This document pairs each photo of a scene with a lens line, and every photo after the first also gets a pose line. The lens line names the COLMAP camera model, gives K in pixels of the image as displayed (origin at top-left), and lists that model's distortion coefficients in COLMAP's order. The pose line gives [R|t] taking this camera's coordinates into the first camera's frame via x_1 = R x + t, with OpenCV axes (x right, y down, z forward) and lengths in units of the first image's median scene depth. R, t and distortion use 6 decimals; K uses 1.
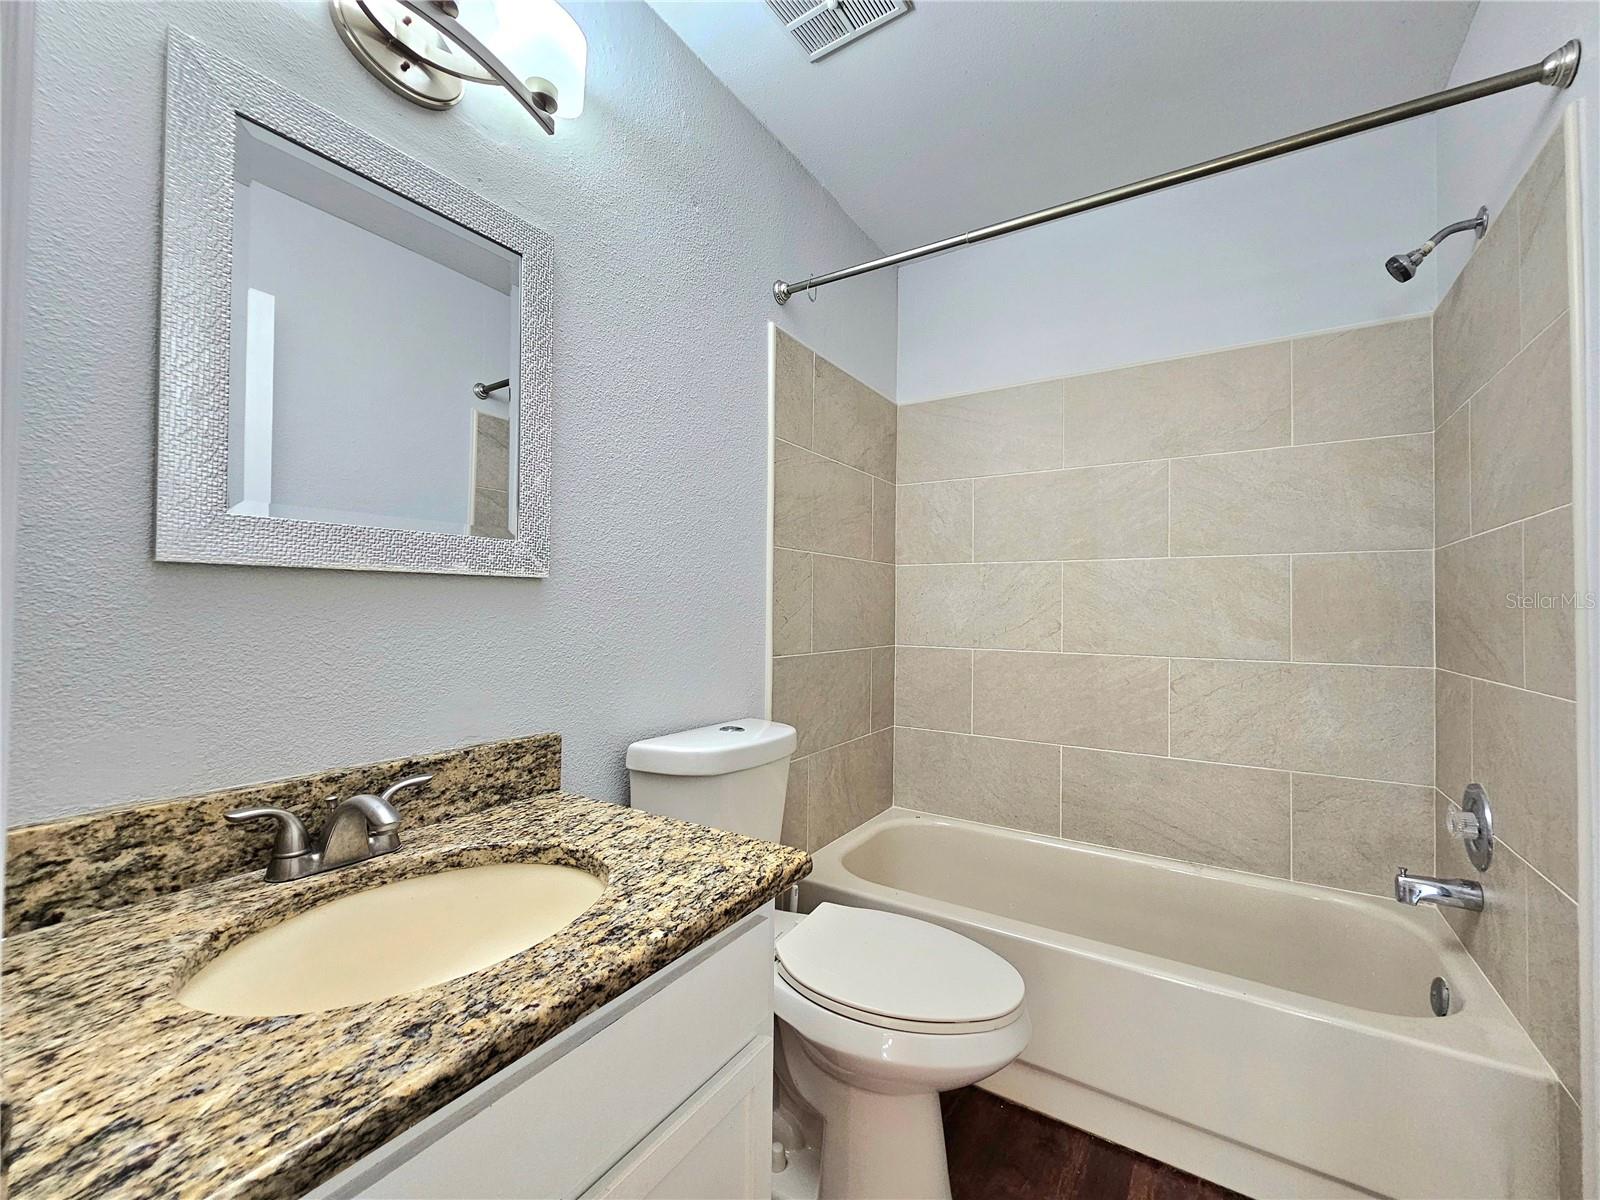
lens RADIAL K [[667.4, 0, 793.0], [0, 667.4, 604.1], [0, 0, 1]] dist [-0.002028, -0.000437]
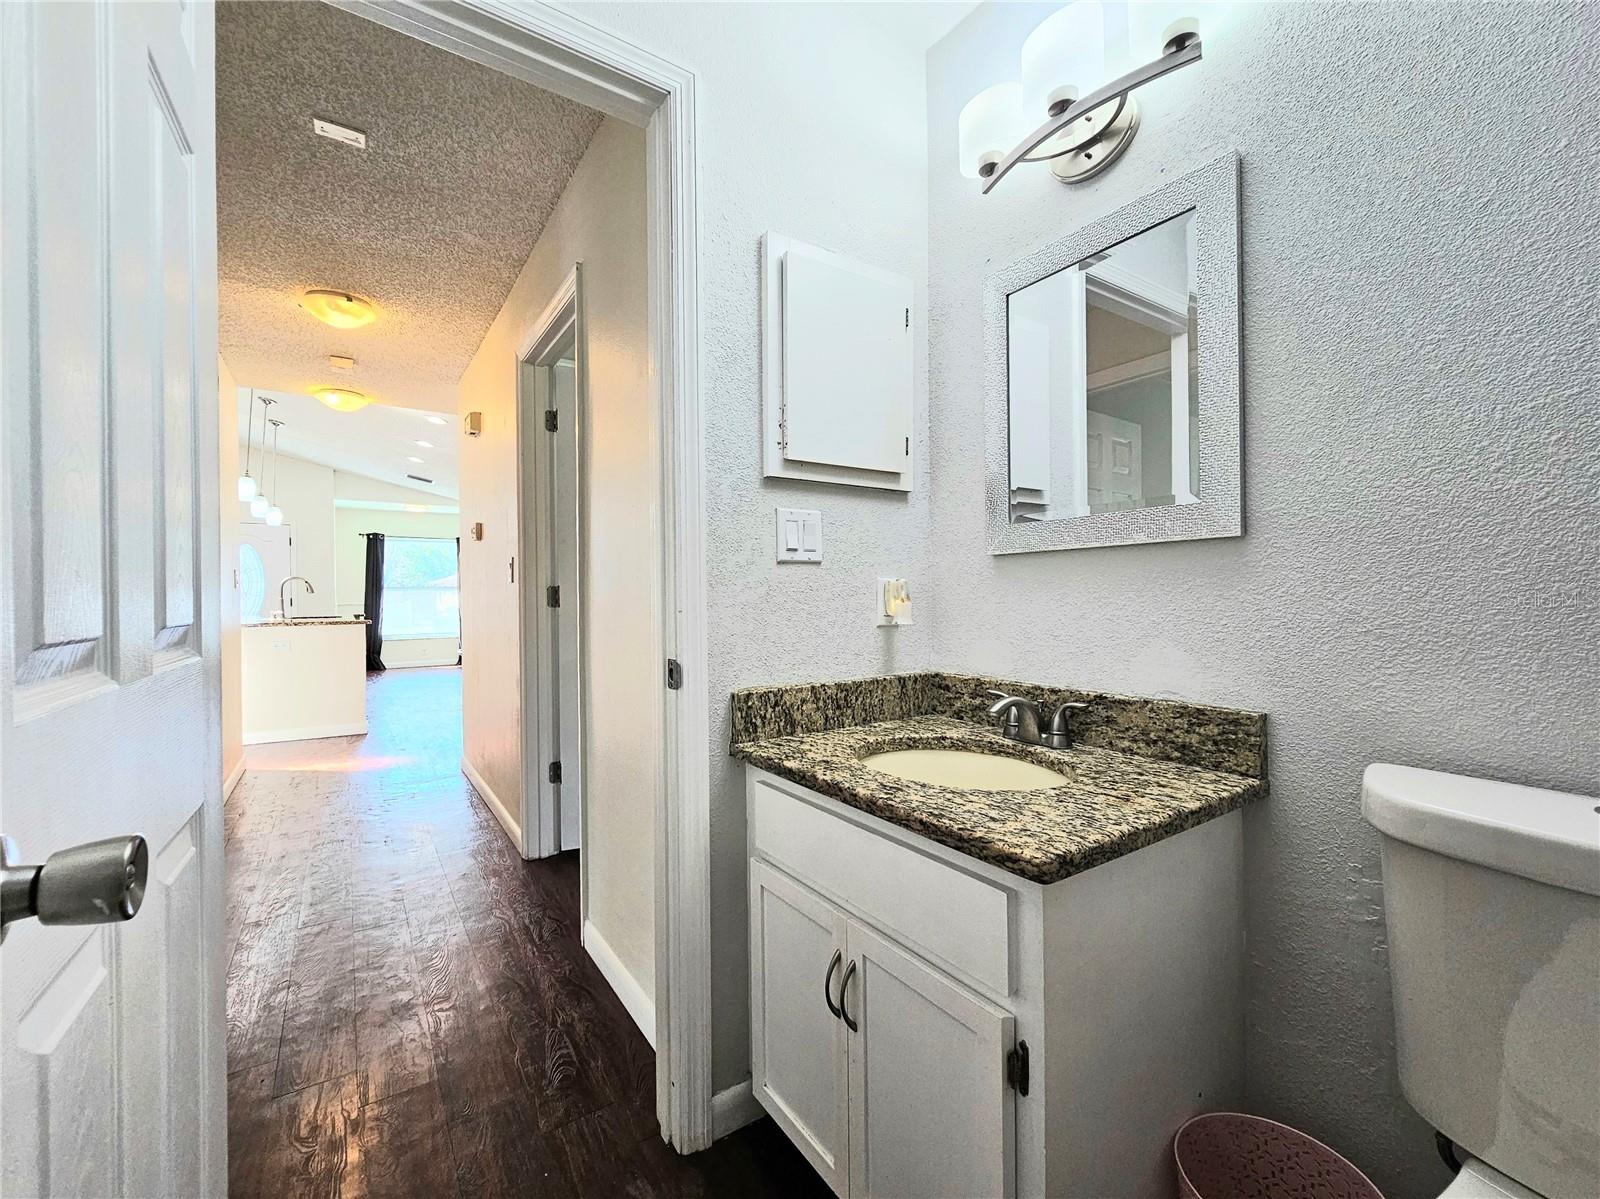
lens RADIAL K [[667.4, 0, 800.8], [0, 667.4, 594.4], [0, 0, 1]] dist [-0.002028, -0.000437]
pose [[-0.391281, -0.001314, -0.920270, 0.909367], [0.014162, 0.999872, -0.007449, 0.048878], [0.920162, -0.015948, -0.391212, 1.065493]]
